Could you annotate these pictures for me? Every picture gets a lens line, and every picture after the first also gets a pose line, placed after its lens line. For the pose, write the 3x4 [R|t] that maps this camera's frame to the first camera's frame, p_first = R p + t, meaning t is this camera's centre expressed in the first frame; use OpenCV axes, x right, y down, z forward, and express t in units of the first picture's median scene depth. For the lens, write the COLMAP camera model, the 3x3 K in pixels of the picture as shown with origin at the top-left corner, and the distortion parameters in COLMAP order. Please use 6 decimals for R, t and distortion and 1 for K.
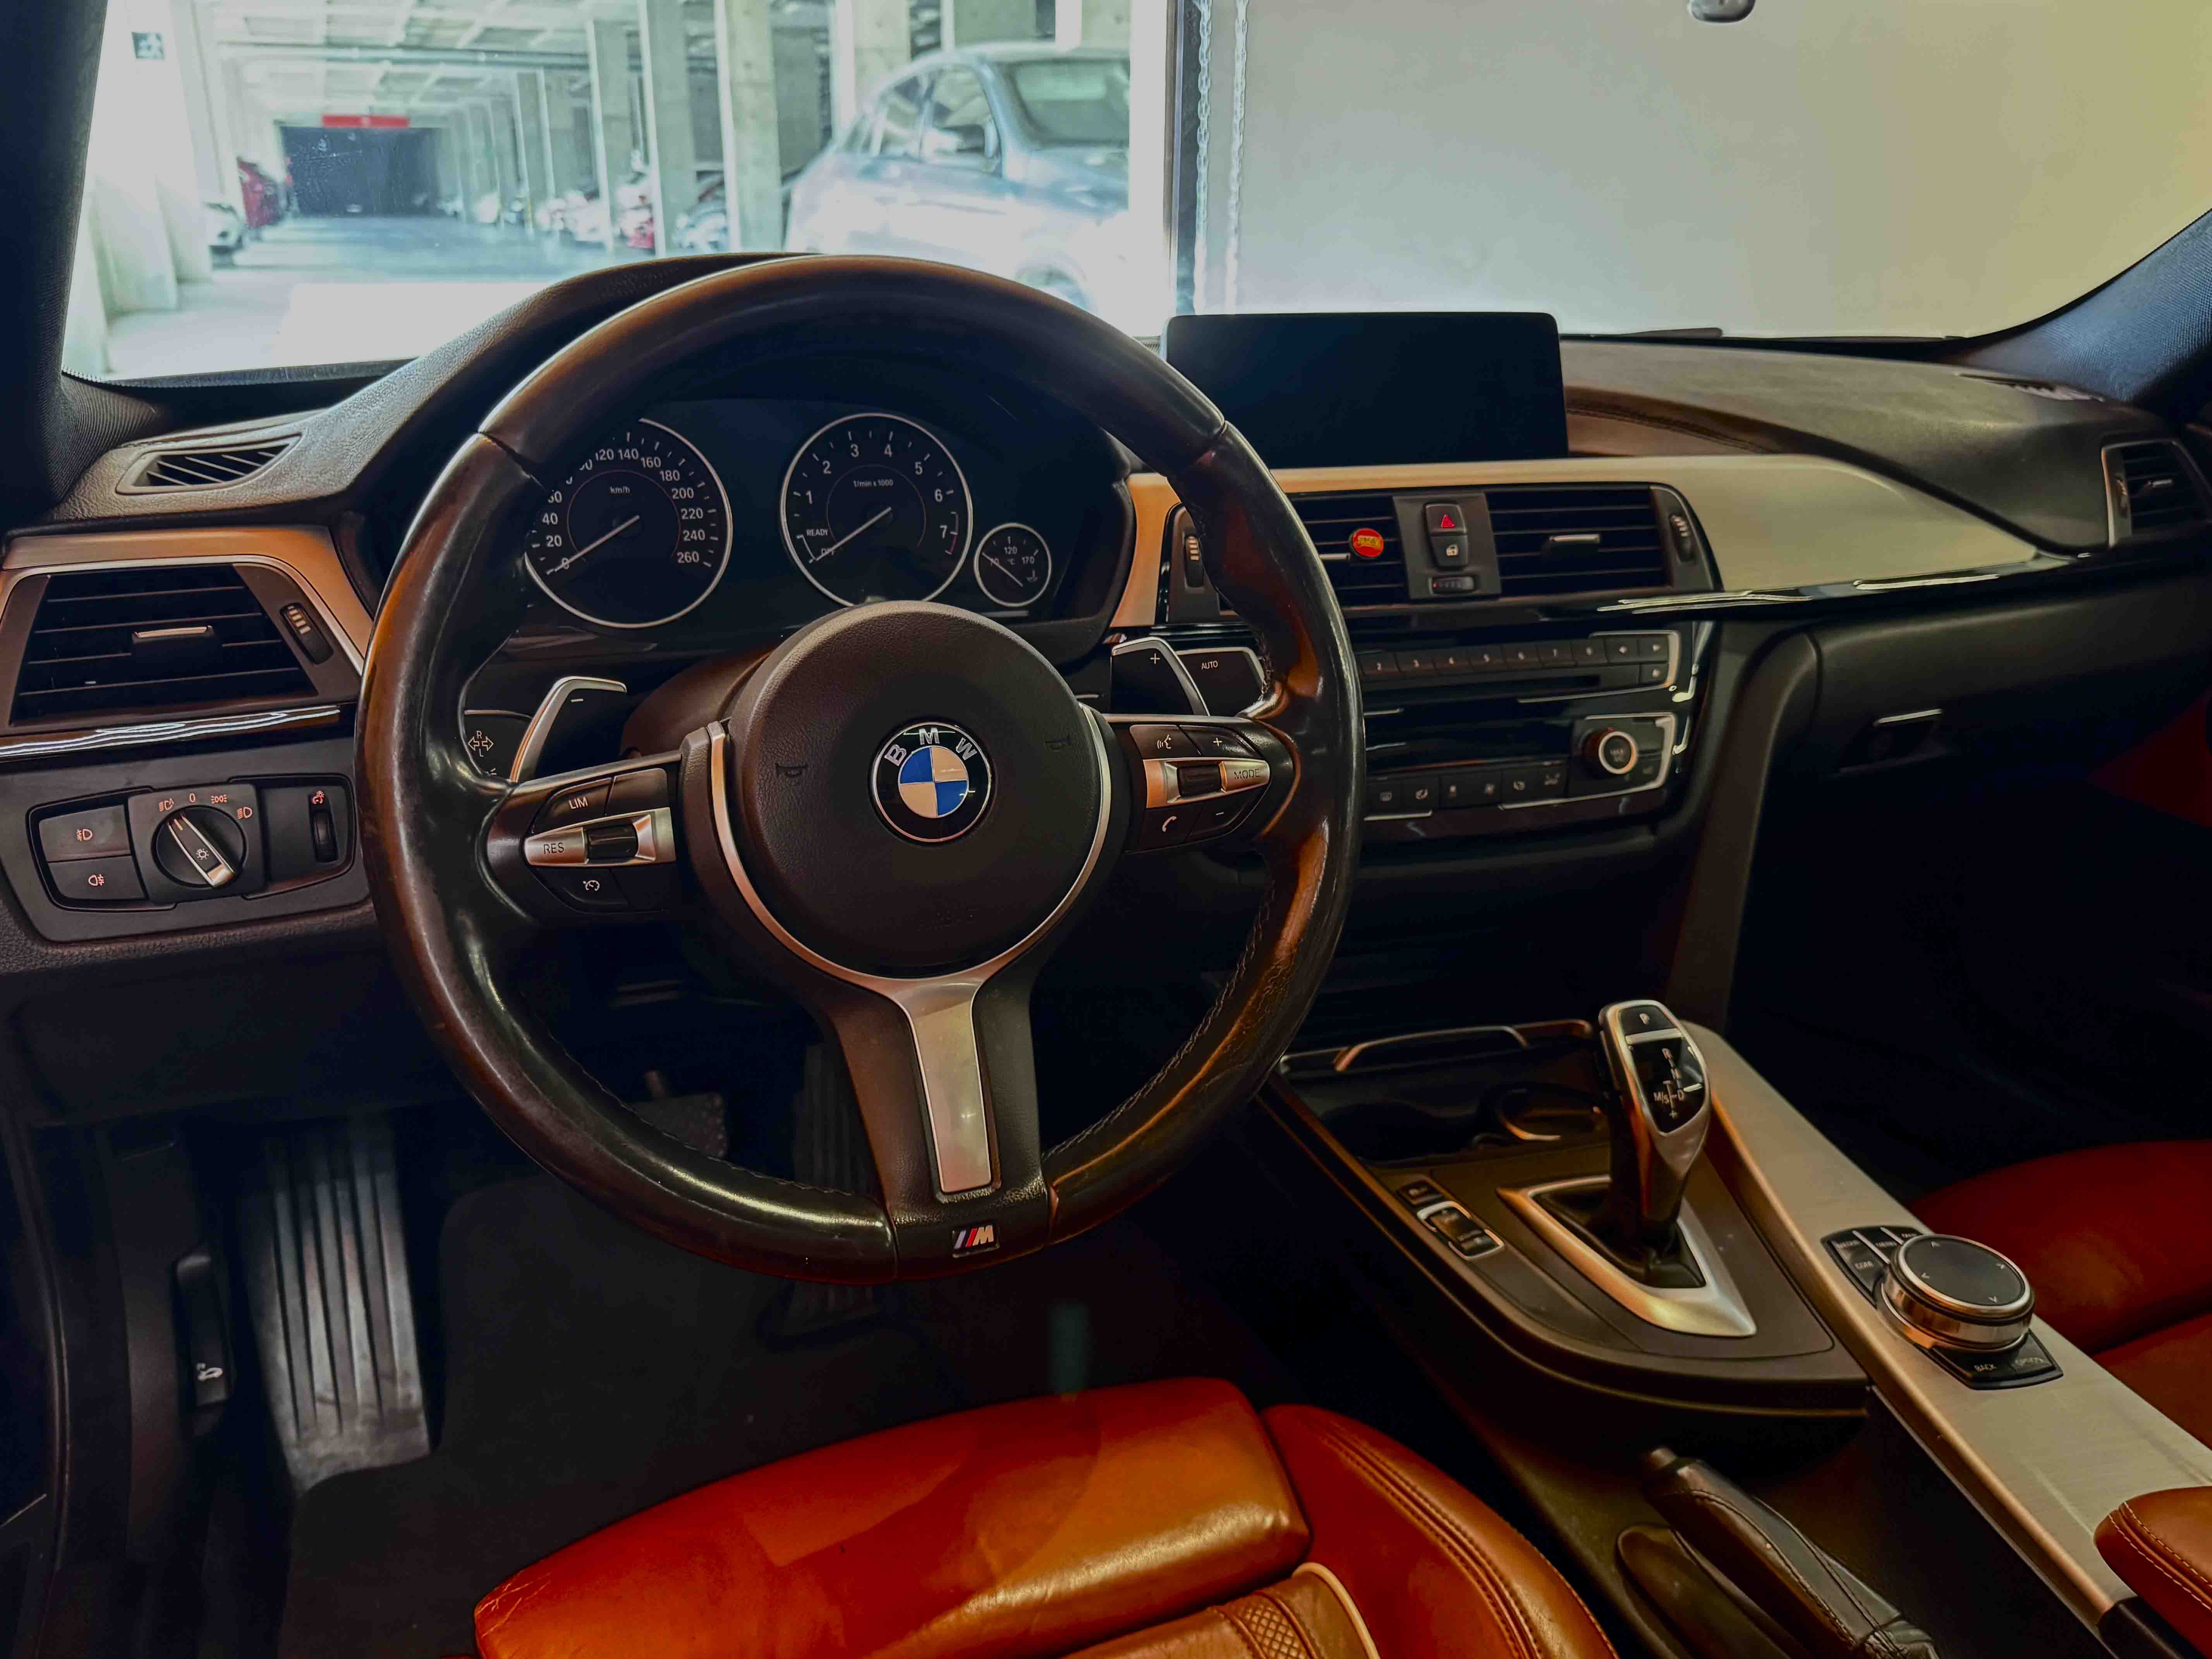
lens RADIAL K [[1644.2, 0, 1133.2], [0, 1644.2, 827.9], [0, 0, 1]] dist [0.023236, -0.041101]
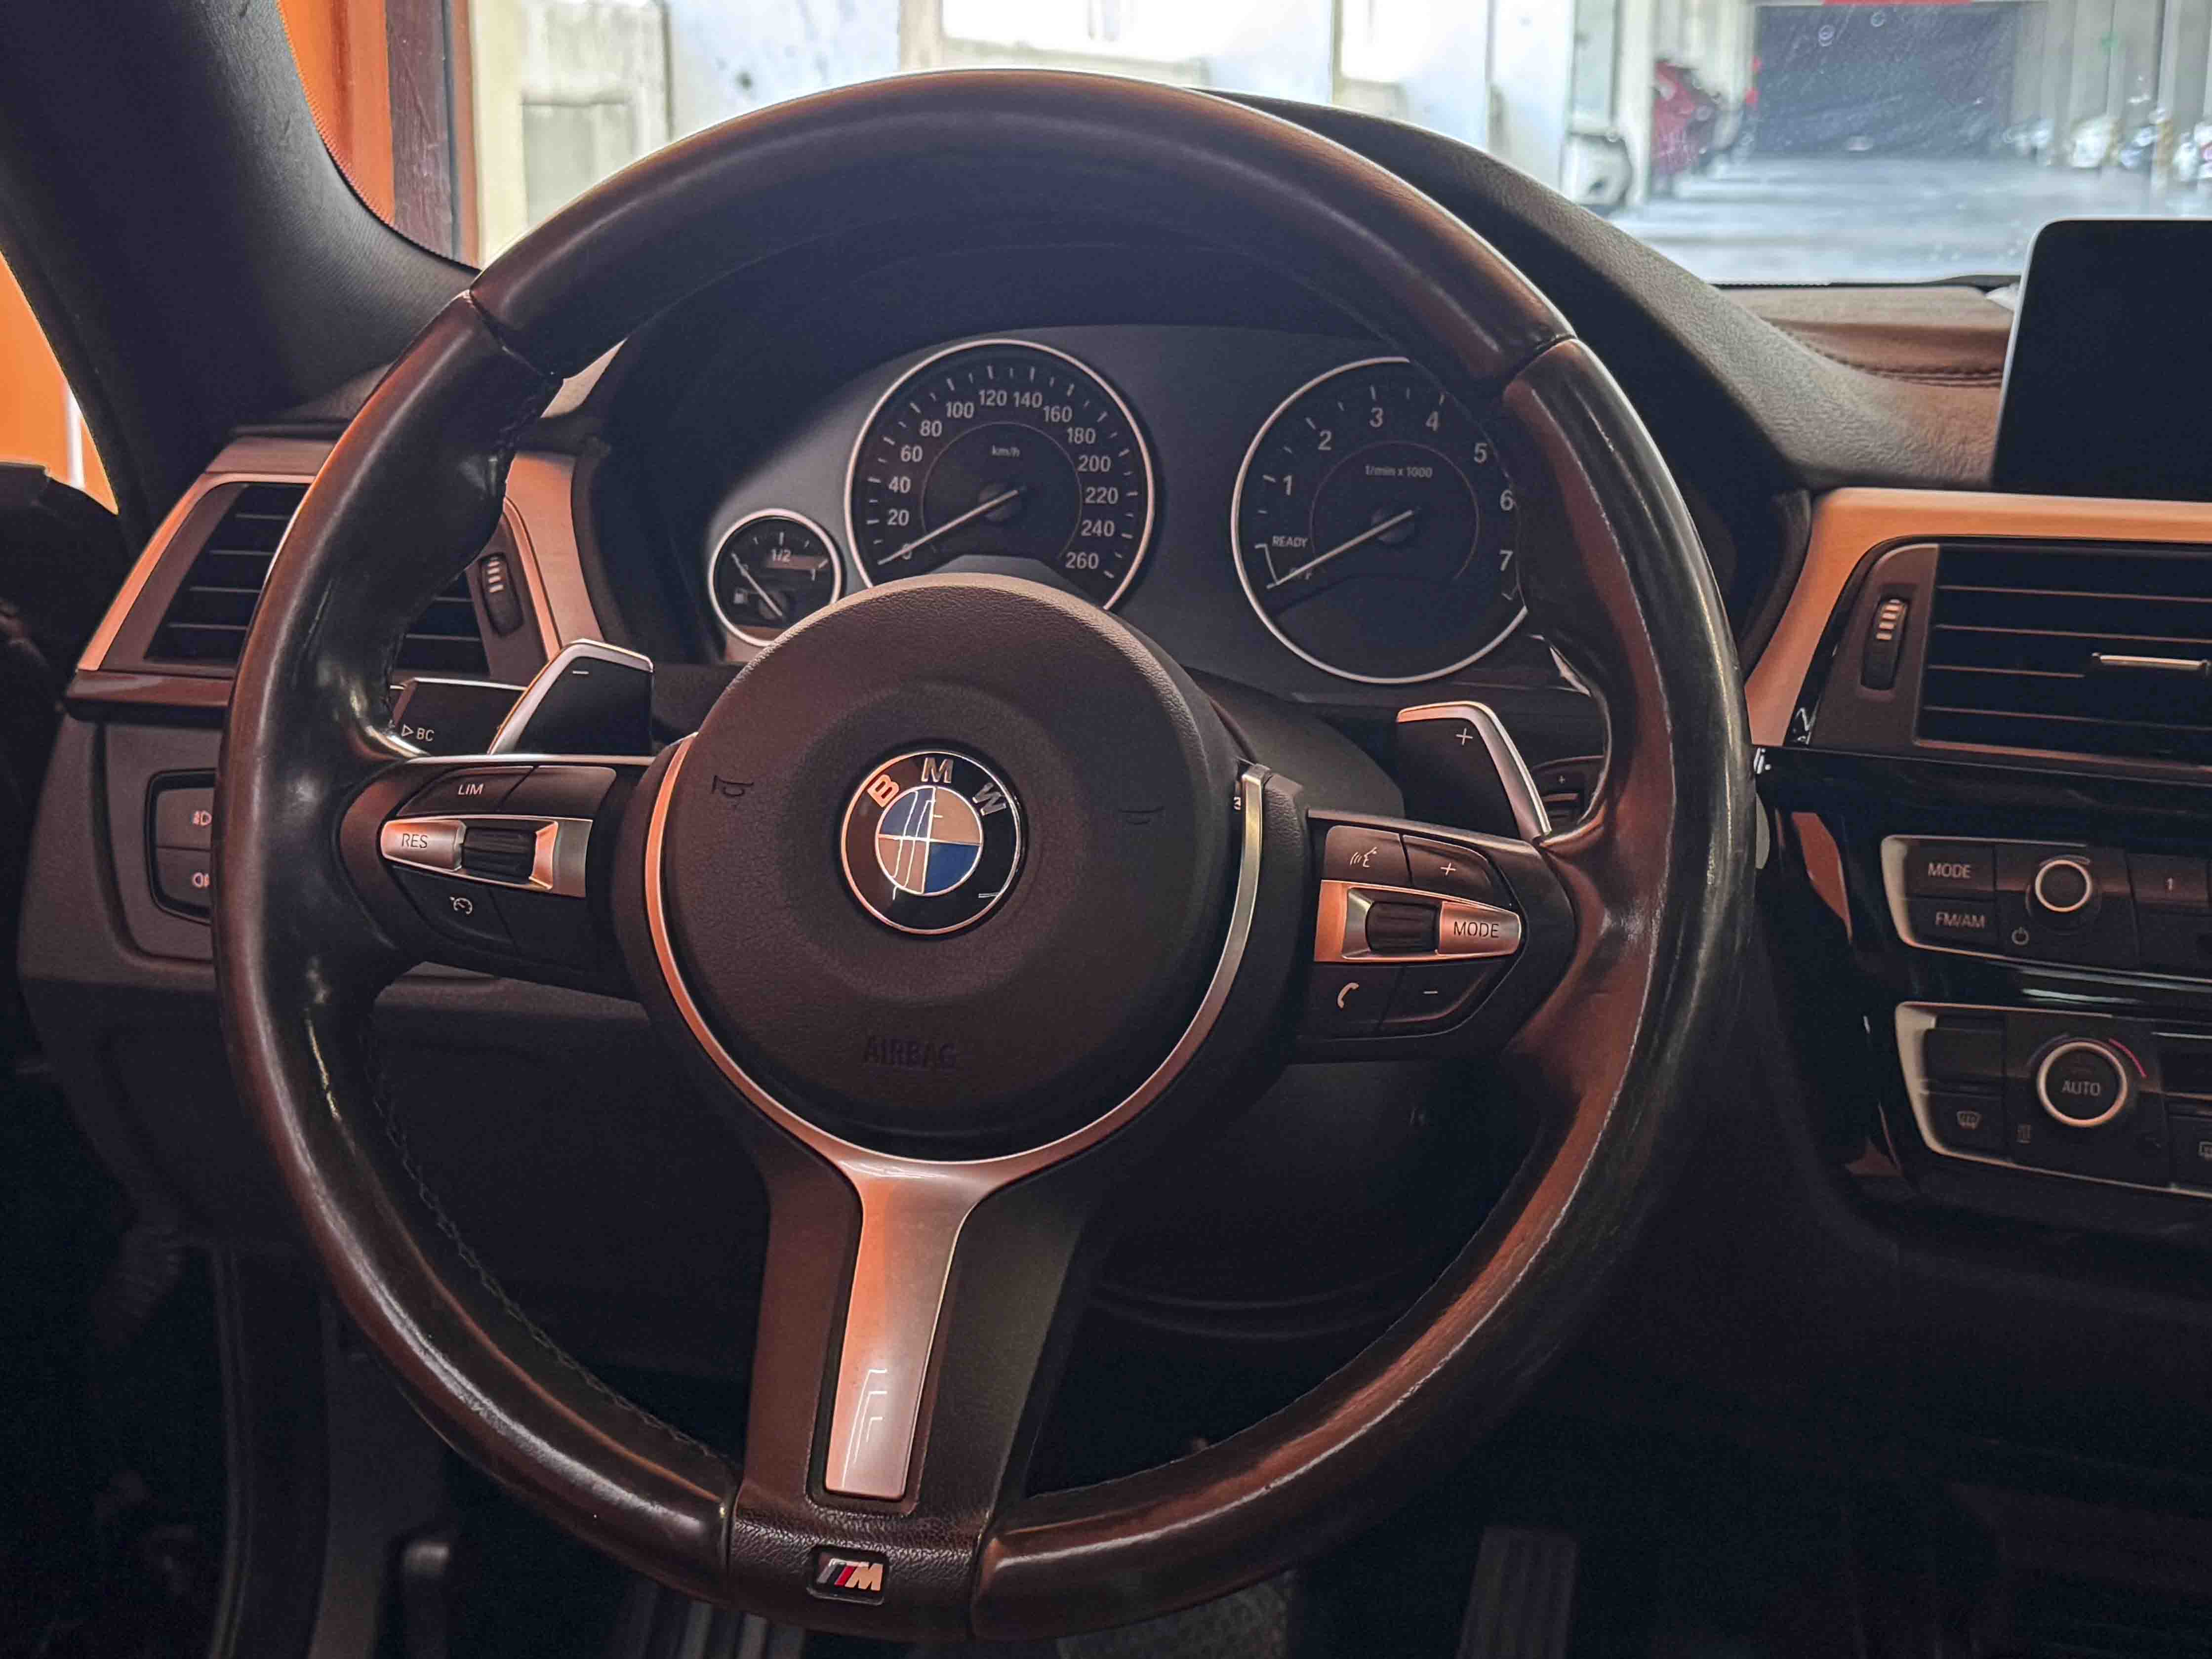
lens RADIAL K [[3283.3, 0, 1145.6], [0, 3283.3, 802.3], [0, 0, 1]] dist [0.166865, 0.000000]
pose [[0.815118, 0.115411, -0.567683, 0.485681], [-0.206734, 0.973381, -0.098952, 0.048600], [0.541151, 0.198017, 0.817279, -0.013821]]
